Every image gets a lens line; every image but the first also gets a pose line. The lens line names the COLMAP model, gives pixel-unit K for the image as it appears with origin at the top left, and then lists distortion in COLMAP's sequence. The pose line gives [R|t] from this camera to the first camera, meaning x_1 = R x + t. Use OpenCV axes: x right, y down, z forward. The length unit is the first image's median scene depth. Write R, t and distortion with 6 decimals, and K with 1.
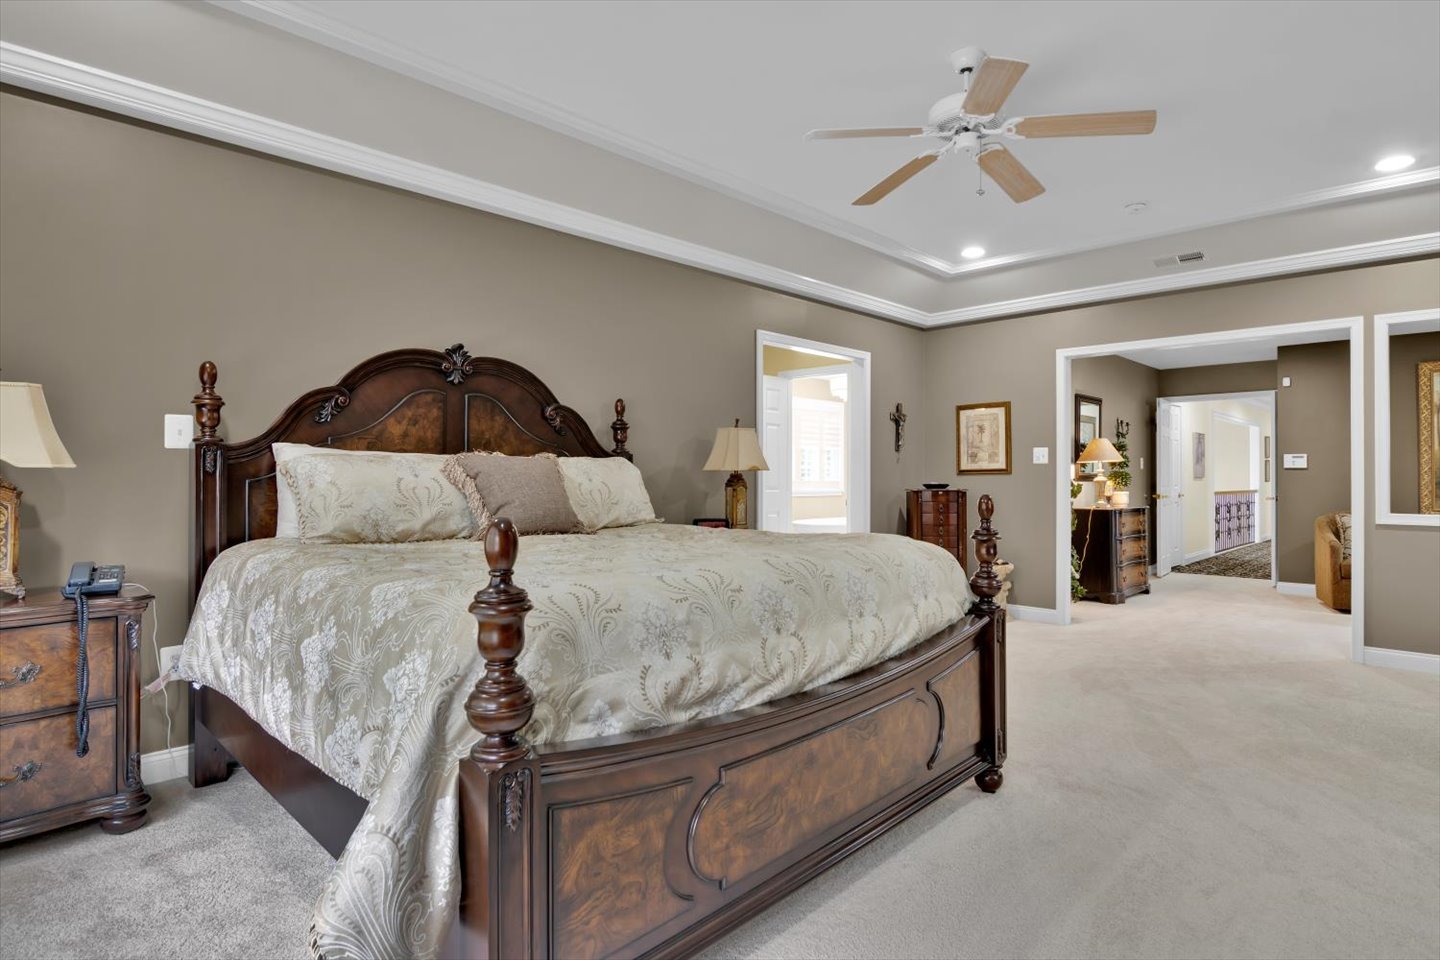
lens RADIAL K [[760.7, 0, 733.0], [0, 760.7, 476.0], [0, 0, 1]] dist [-0.007431, -0.001275]
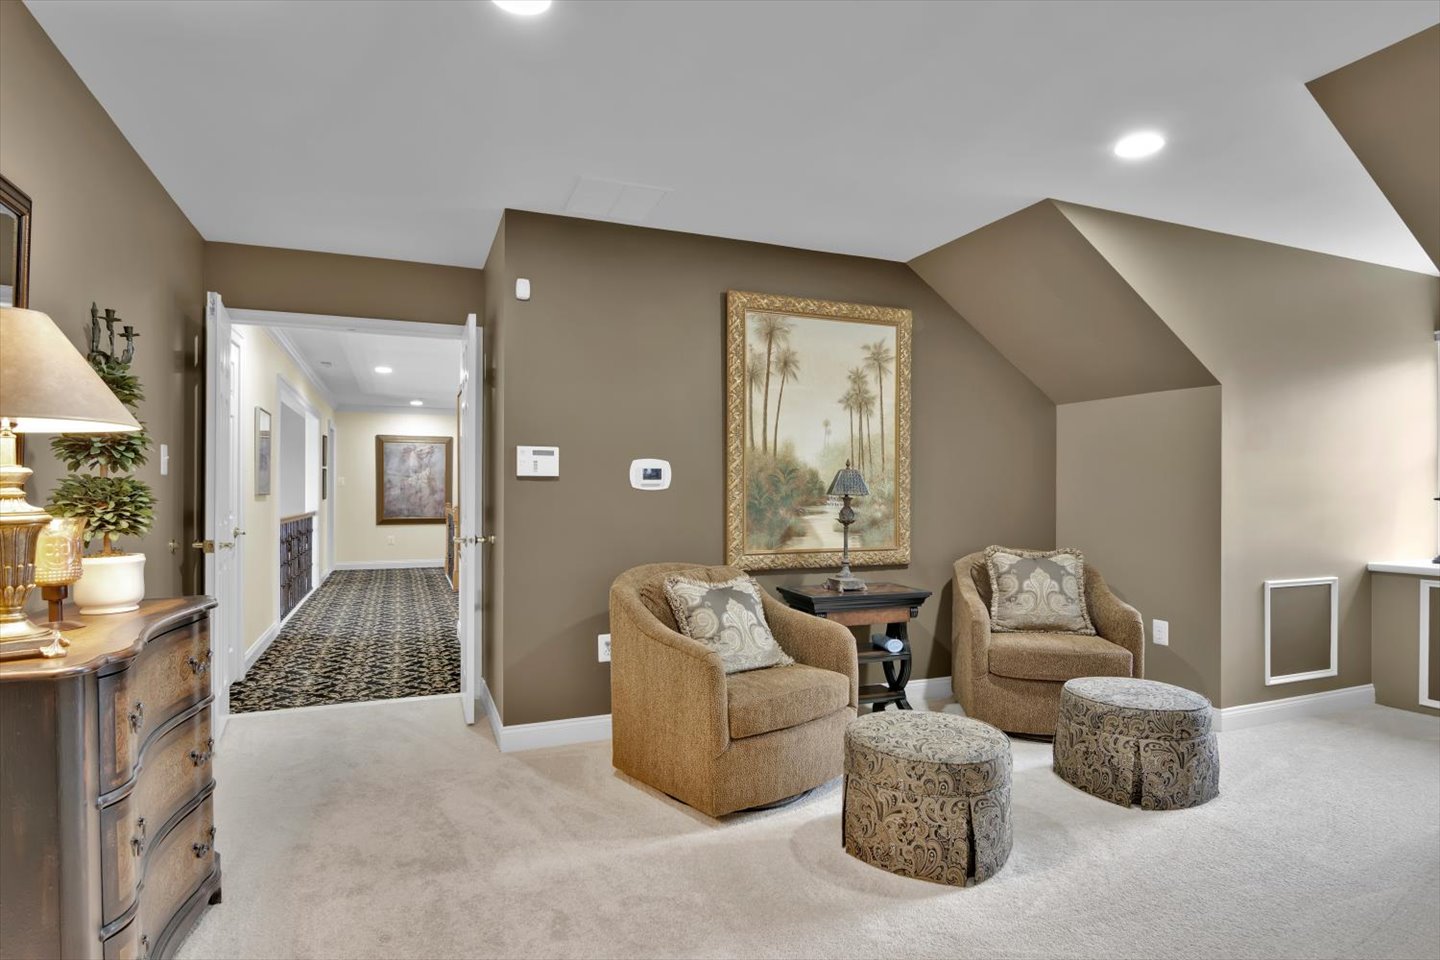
lens RADIAL K [[760.7, 0, 733.8], [0, 760.7, 489.0], [0, 0, 1]] dist [-0.007431, -0.001275]
pose [[0.375532, 0.001467, 0.926808, 0.352959], [-0.001104, 0.999999, -0.001135, -0.002487], [-0.926809, -0.000597, 0.375533, 0.709442]]
